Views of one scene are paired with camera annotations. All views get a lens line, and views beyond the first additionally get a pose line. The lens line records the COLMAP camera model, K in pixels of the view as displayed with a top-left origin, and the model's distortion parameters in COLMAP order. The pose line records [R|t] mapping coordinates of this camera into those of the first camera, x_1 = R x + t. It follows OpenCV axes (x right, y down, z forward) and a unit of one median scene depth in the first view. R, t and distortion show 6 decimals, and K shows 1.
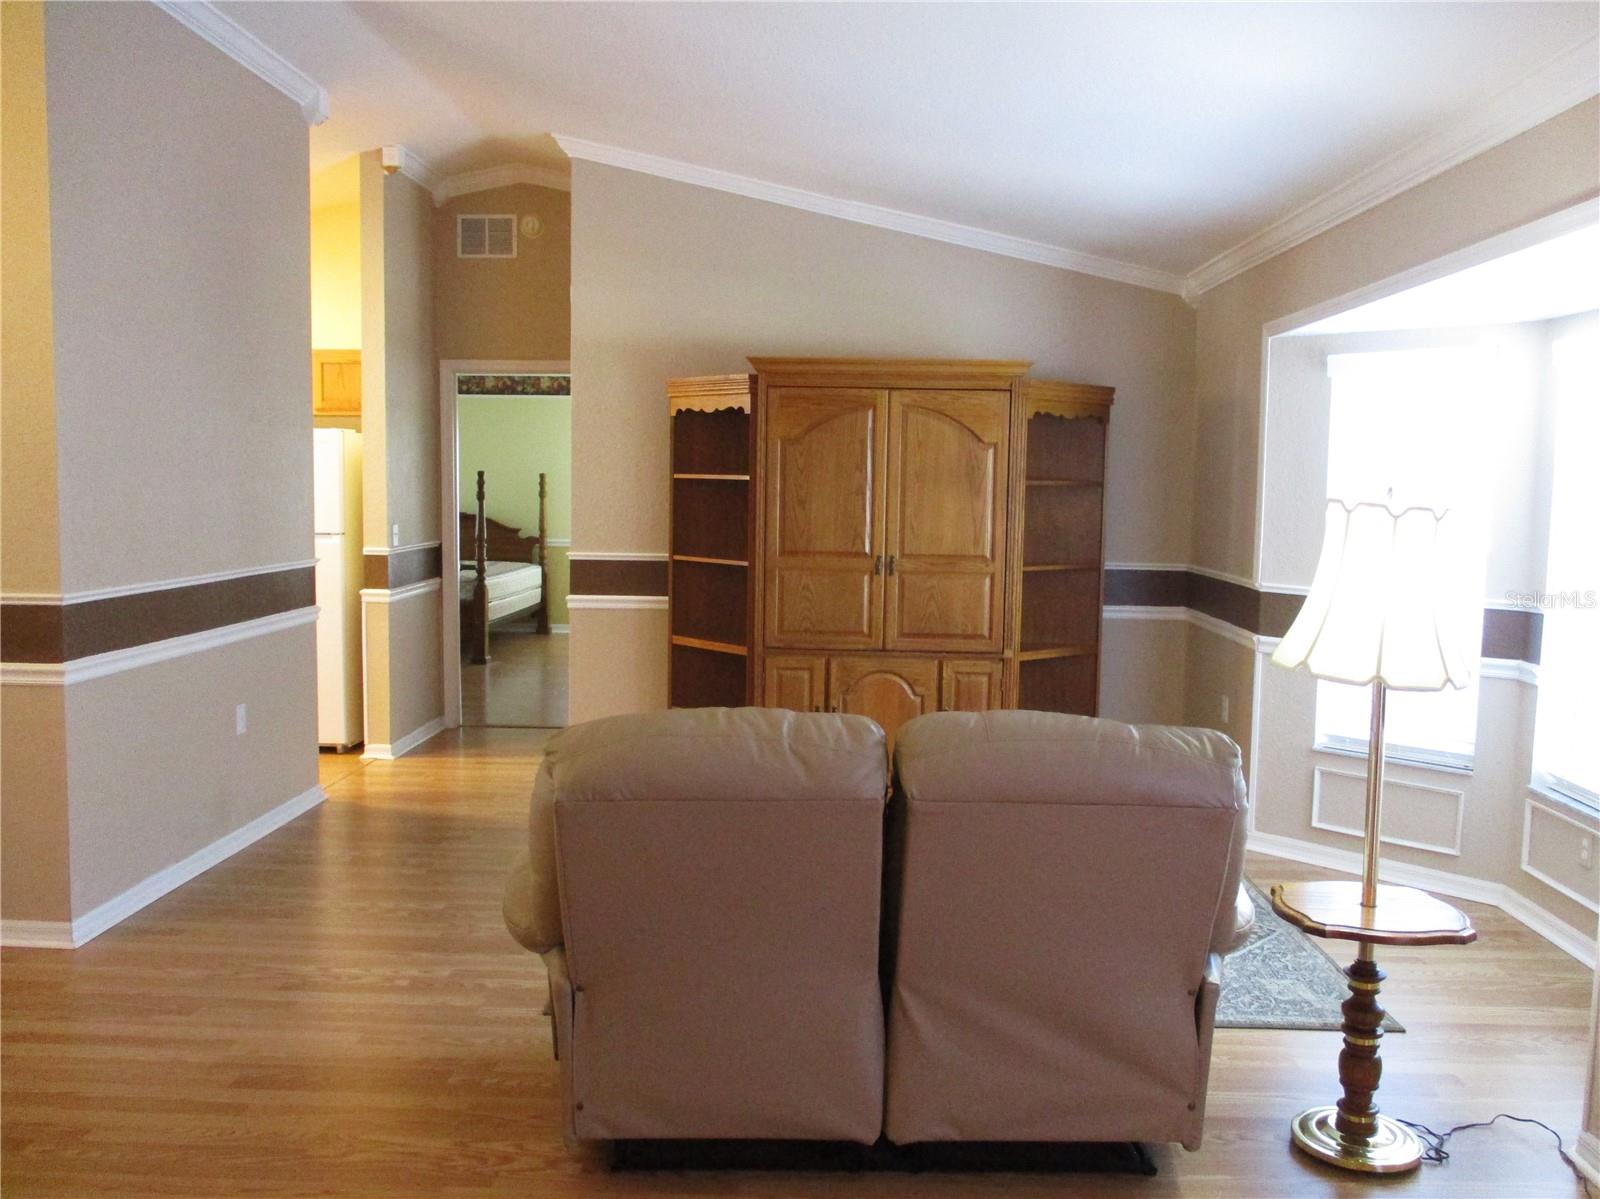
lens RADIAL K [[1355.7, 0, 820.3], [0, 1355.7, 604.1], [0, 0, 1]] dist [-0.038486, 0.000547]
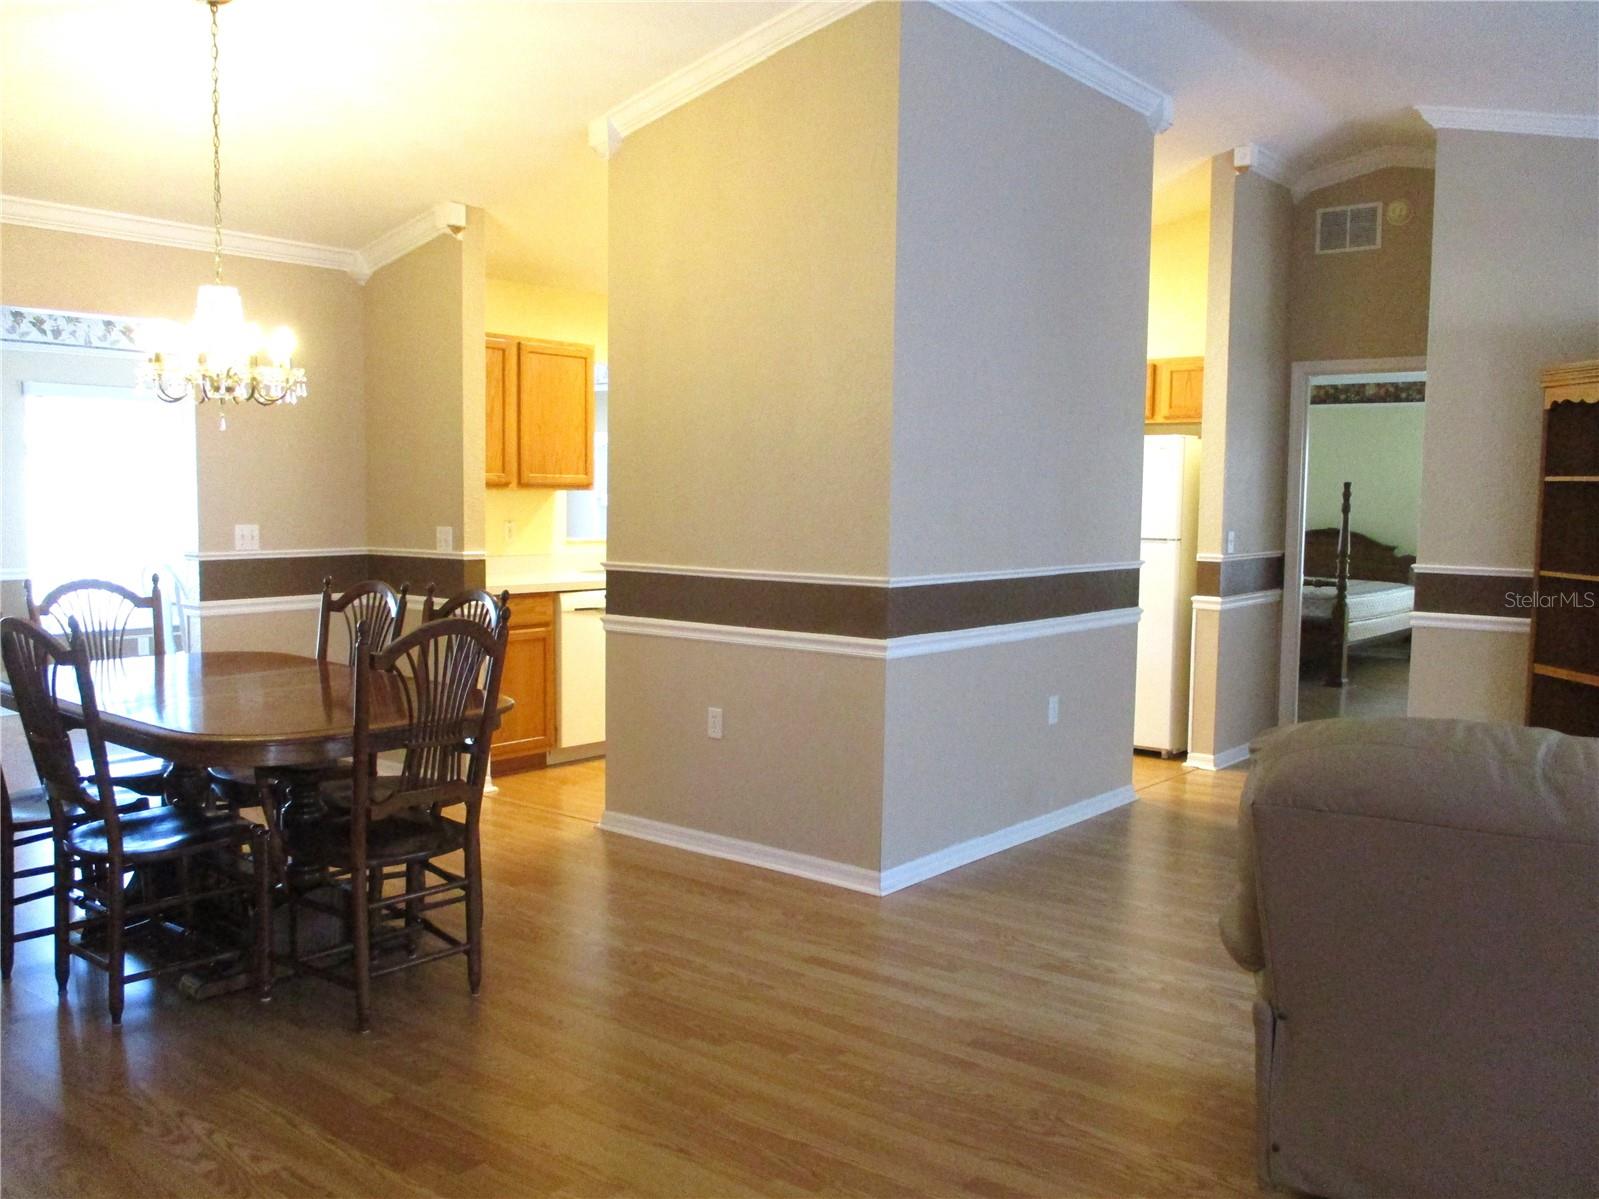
lens RADIAL K [[1366.4, 0, 803.4], [0, 1366.4, 607.8], [0, 0, 1]] dist [-0.036317, 0.002603]
pose [[0.791812, 0.046289, -0.609008, 0.047874], [-0.055882, 0.998432, 0.003232, 0.011508], [0.608203, 0.031473, 0.793158, 0.033416]]
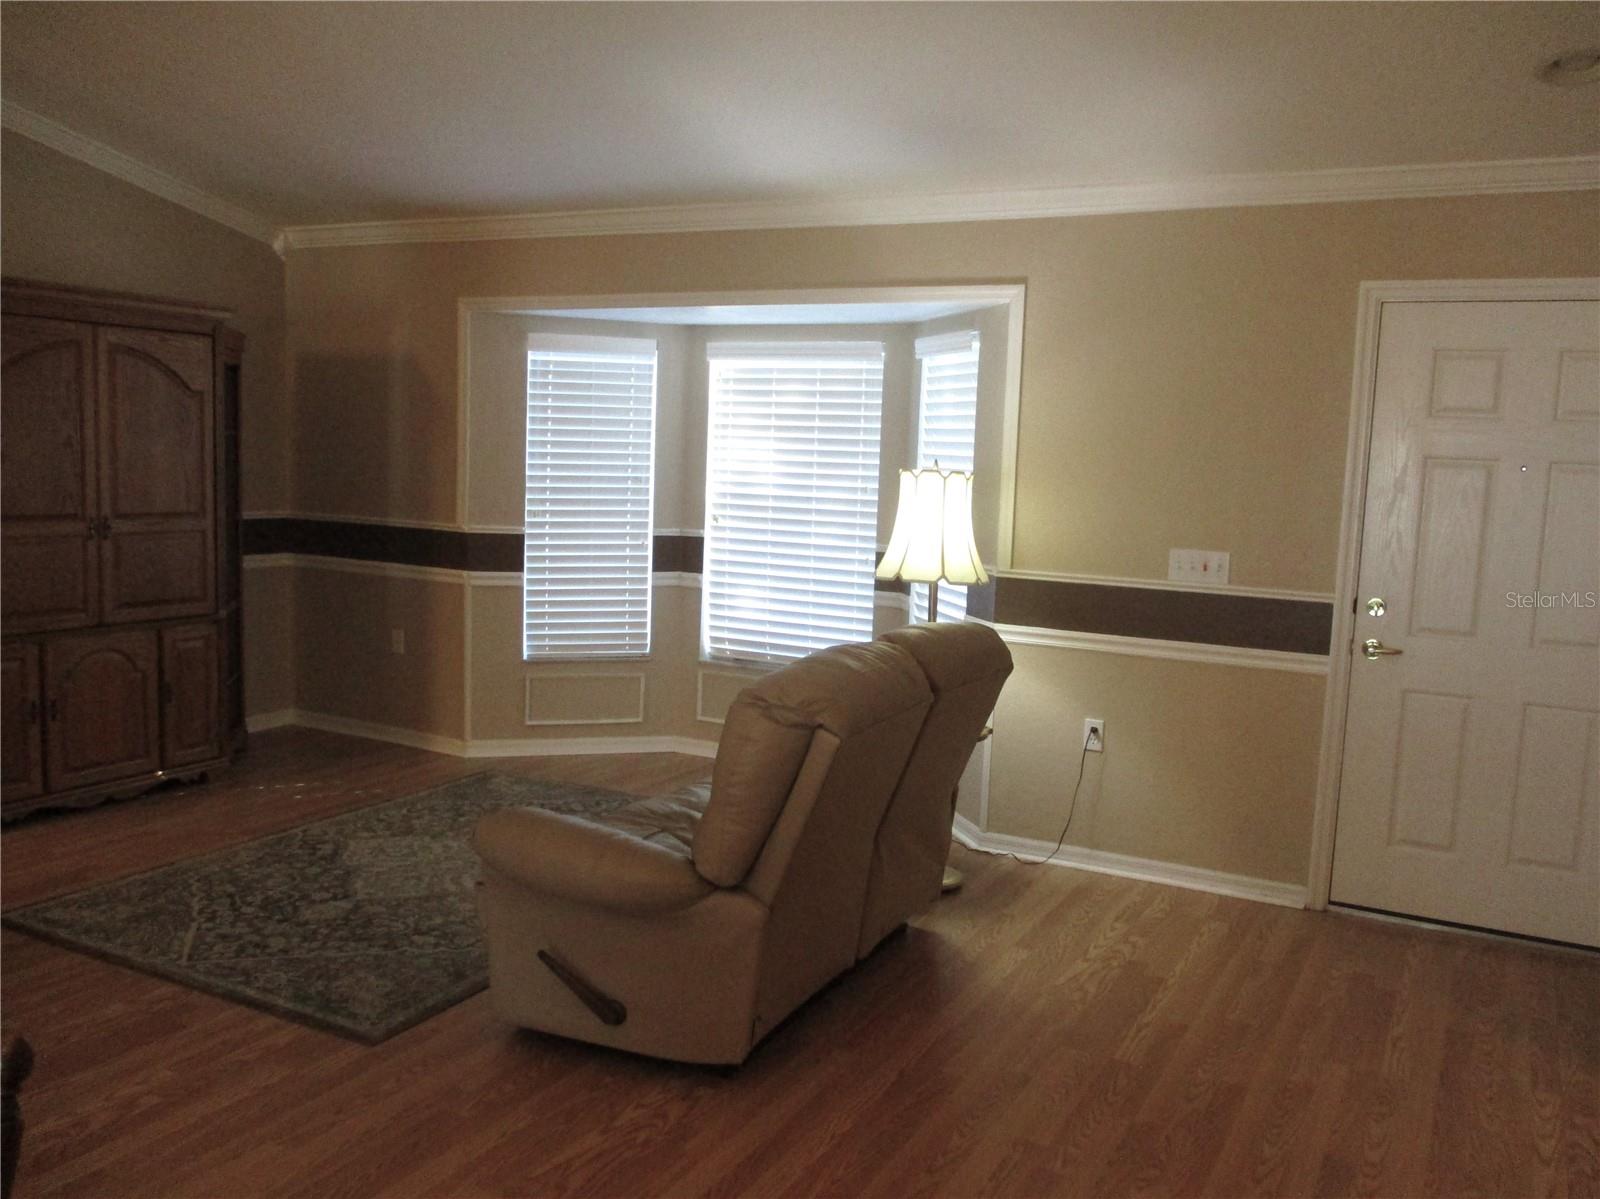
lens RADIAL K [[1345.8, 0, 806.9], [0, 1345.8, 608.9], [0, 0, 1]] dist [-0.029019, 0.021182]
pose [[0.449094, -0.107985, 0.886935, -0.495662], [0.051619, 0.994147, 0.094902, -0.033775], [-0.891992, 0.003163, 0.452039, 0.197173]]
